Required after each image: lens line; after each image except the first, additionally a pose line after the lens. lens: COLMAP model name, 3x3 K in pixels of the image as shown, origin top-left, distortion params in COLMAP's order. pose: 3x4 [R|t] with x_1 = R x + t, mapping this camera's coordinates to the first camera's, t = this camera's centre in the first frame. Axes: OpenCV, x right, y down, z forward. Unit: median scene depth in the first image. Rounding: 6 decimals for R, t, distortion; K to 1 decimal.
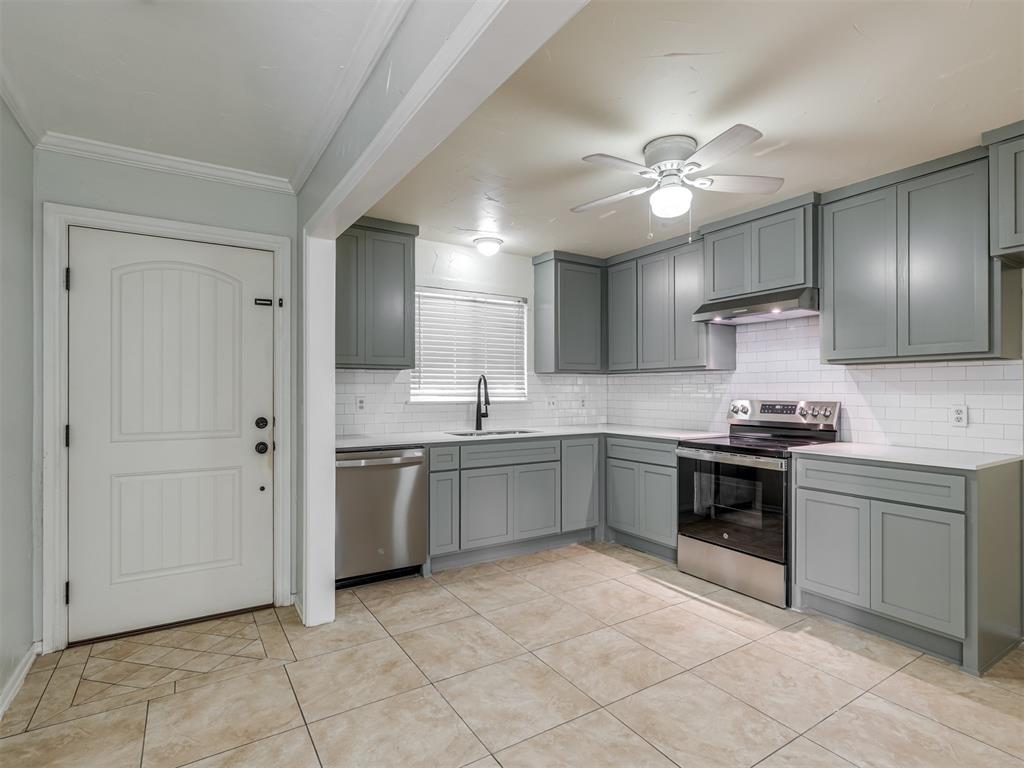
lens RADIAL K [[516.8, 0, 513.4], [0, 516.8, 388.8], [0, 0, 1]] dist [-0.002331, 0.001418]
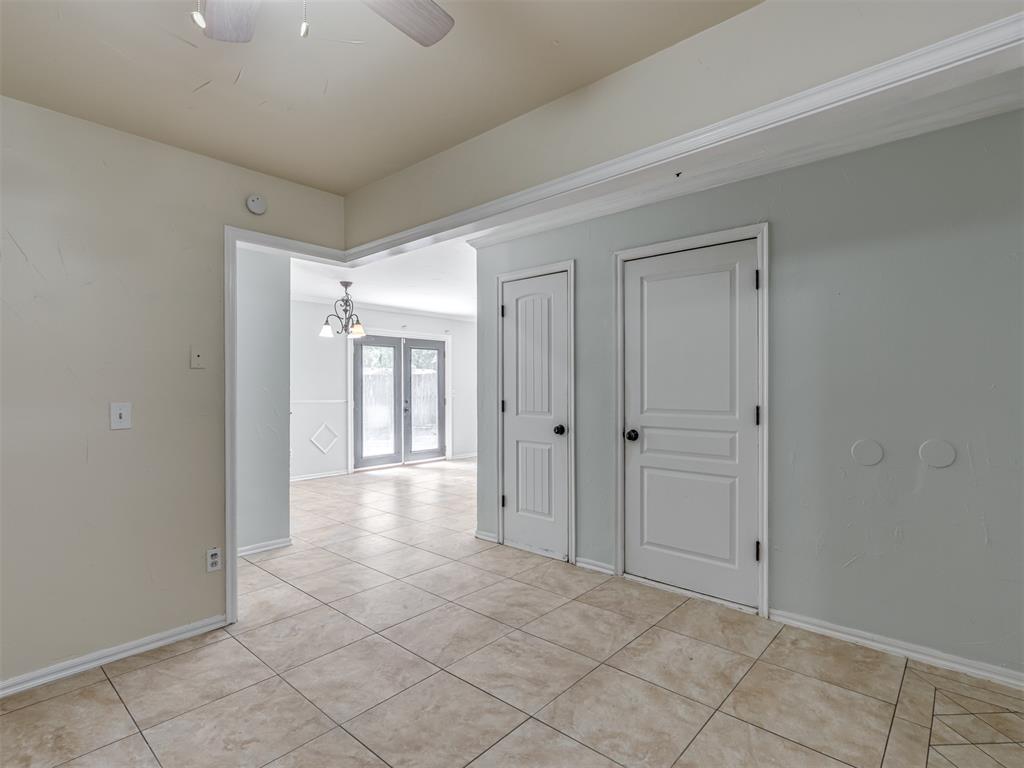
lens RADIAL K [[516.8, 0, 513.4], [0, 516.8, 388.8], [0, 0, 1]] dist [-0.002331, 0.001418]
pose [[-0.960307, 0.001950, -0.278938, 0.178590], [0.001849, 0.999998, 0.000624, 0.004314], [0.278938, 0.000084, -0.960309, 1.215232]]
